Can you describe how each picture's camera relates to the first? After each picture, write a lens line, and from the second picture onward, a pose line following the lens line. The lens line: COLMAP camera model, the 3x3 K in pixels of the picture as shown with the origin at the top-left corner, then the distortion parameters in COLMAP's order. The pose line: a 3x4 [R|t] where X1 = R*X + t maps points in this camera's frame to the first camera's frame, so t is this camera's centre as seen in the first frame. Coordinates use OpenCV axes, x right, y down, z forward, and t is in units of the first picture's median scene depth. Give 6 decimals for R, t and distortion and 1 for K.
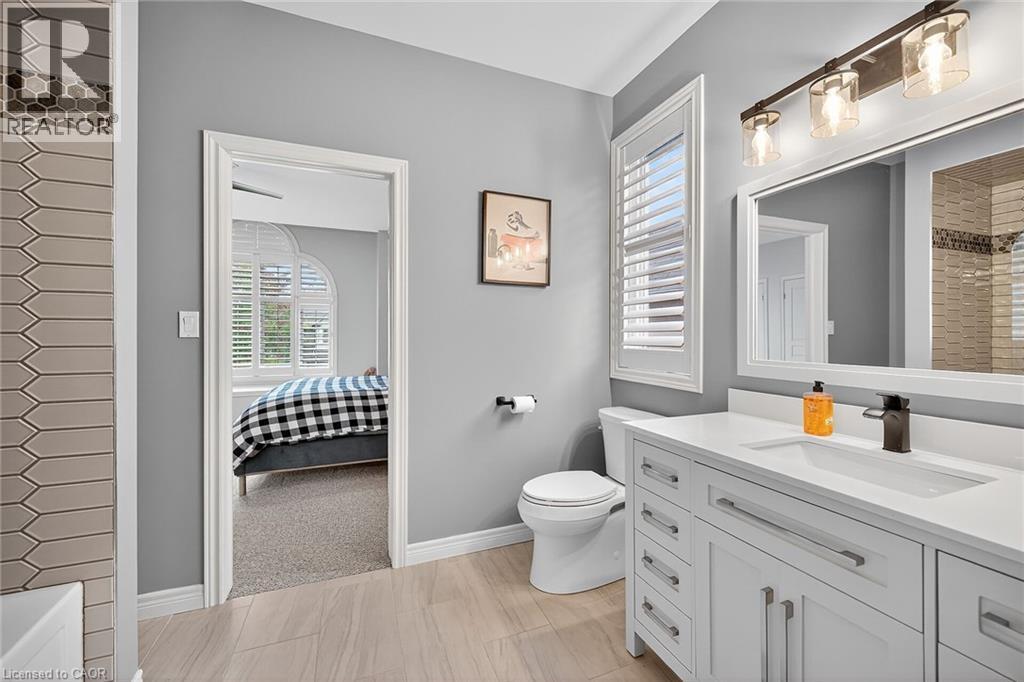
lens RADIAL K [[411.7, 0, 512.7], [0, 411.7, 339.0], [0, 0, 1]] dist [0.000284, -0.000115]
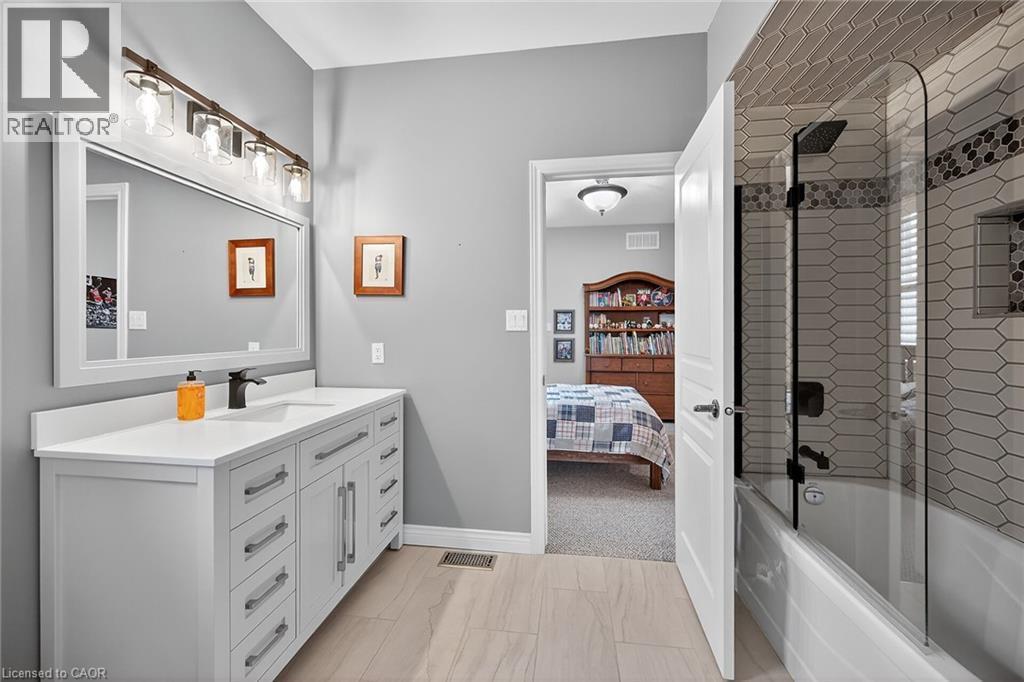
lens RADIAL K [[411.7, 0, 513.3], [0, 411.7, 332.3], [0, 0, 1]] dist [0.000284, -0.000115]
pose [[-0.869366, -0.003091, 0.494160, -0.561718], [0.003860, 0.999907, 0.013045, -0.012078], [-0.494154, 0.013248, -0.869273, 1.544607]]
